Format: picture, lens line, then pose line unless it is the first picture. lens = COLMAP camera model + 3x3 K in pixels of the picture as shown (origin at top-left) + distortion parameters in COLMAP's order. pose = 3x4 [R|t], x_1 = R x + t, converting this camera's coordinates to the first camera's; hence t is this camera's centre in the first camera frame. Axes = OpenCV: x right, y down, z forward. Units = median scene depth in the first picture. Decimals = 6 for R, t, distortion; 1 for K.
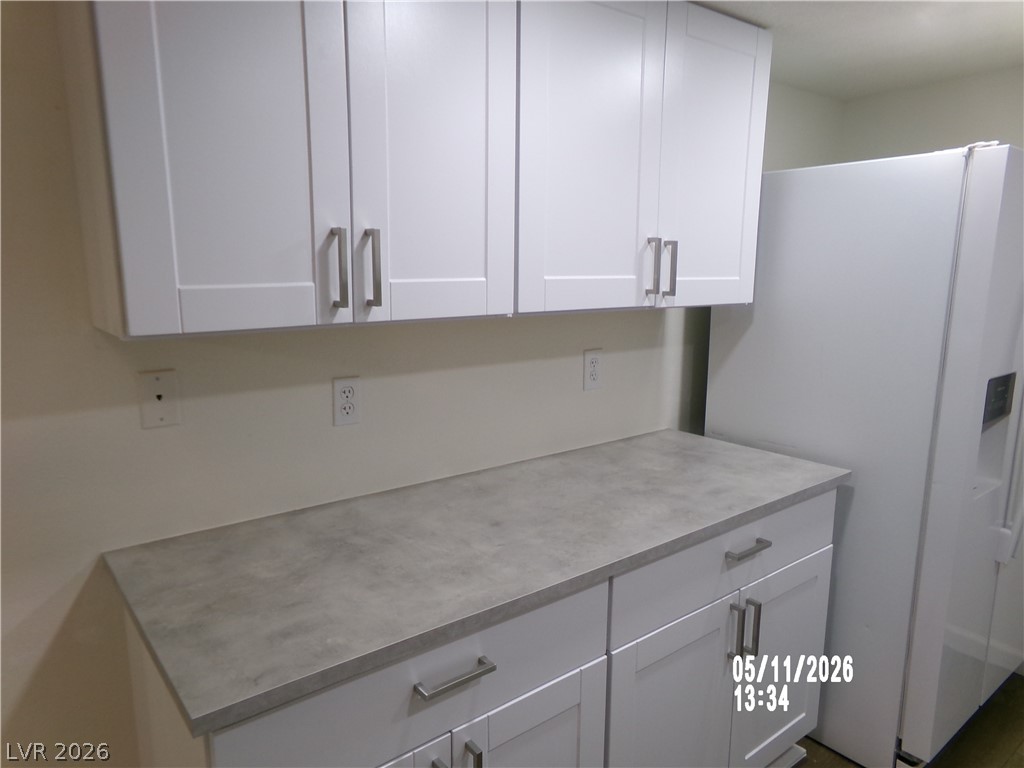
lens RADIAL K [[702.1, 0, 511.6], [0, 702.1, 392.6], [0, 0, 1]] dist [-0.075503, 0.086742]
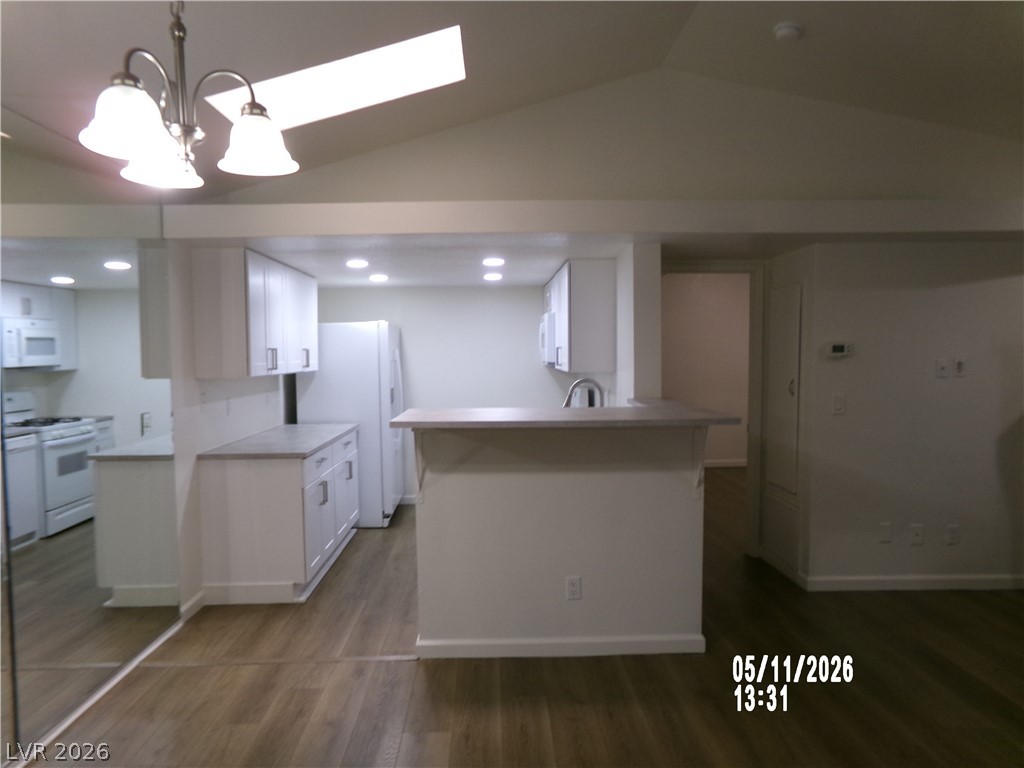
lens RADIAL K [[702.1, 0, 511.6], [0, 702.1, 392.6], [0, 0, 1]] dist [-0.075503, 0.086742]
pose [[0.595753, -0.058768, 0.801015, -1.452318], [0.160149, 0.985984, -0.046771, 0.216971], [-0.787040, 0.156146, 0.596814, -1.280488]]
